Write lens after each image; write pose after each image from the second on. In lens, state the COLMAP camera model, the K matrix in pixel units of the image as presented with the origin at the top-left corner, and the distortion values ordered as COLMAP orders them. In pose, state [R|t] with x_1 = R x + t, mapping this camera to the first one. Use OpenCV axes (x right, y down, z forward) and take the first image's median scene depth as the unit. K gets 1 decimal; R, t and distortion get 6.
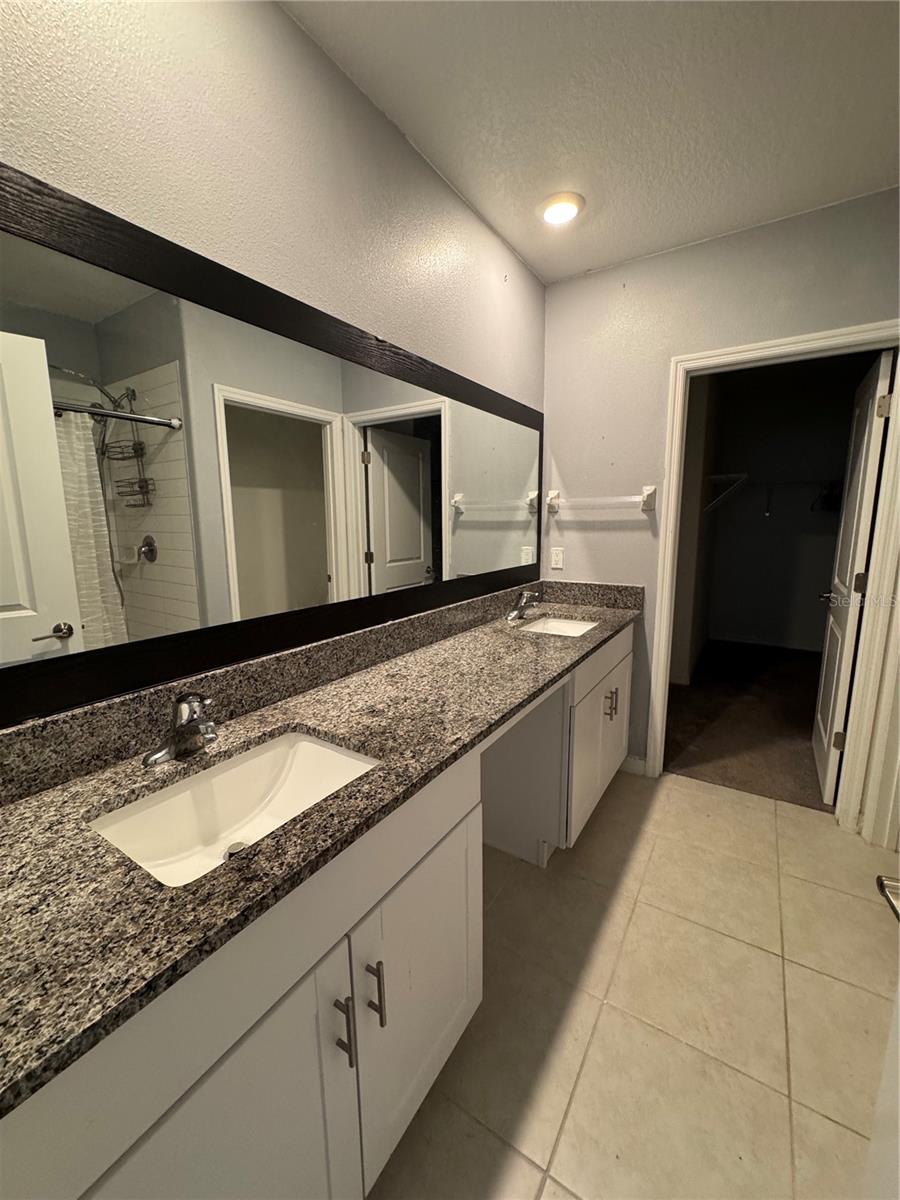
lens RADIAL K [[477.4, 0, 450.0], [0, 477.4, 596.3], [0, 0, 1]] dist [-0.002461, -0.000093]
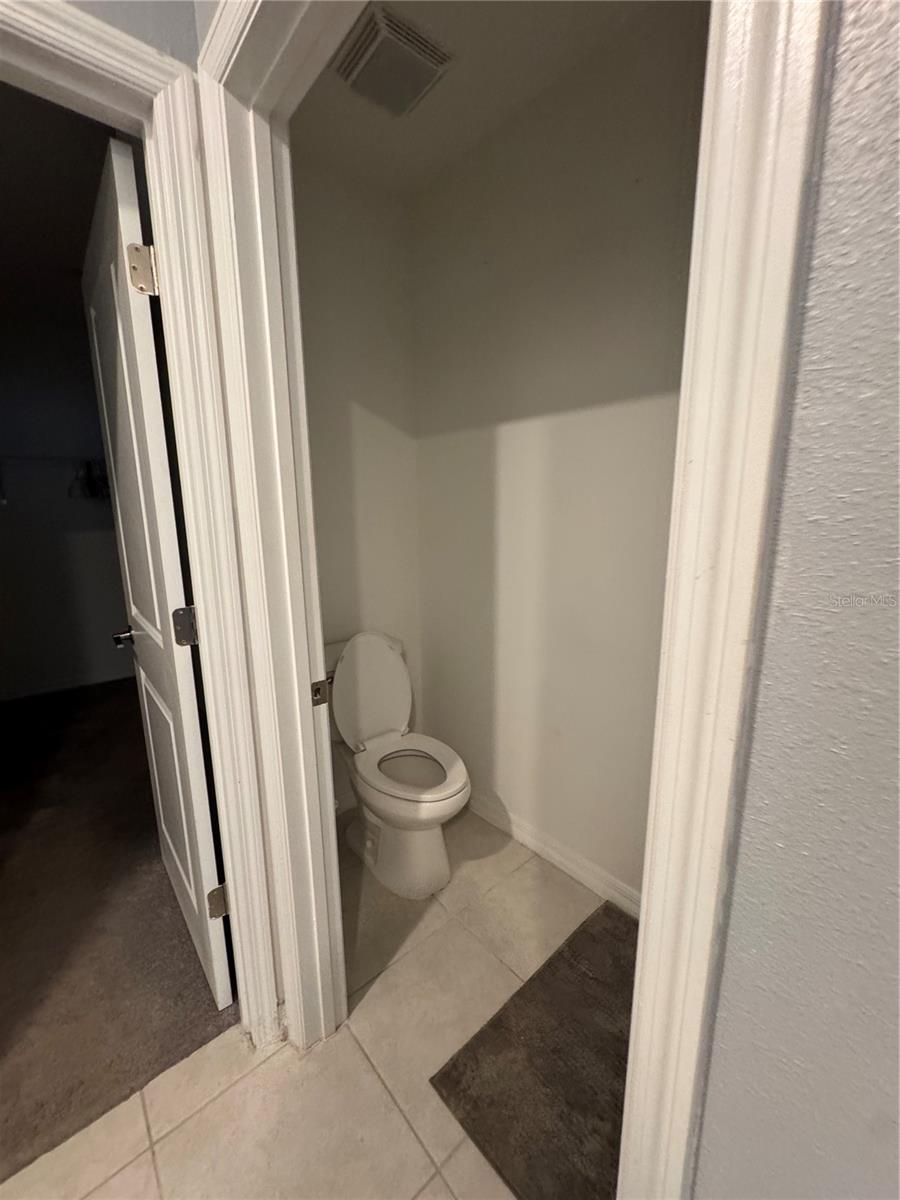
lens RADIAL K [[477.4, 0, 447.0], [0, 477.4, 597.6], [0, 0, 1]] dist [-0.002461, -0.000093]
pose [[0.277055, -0.181857, 0.943487, 0.424767], [0.162960, 0.976594, 0.140385, -0.081534], [-0.946934, 0.114856, 0.300206, 0.530382]]
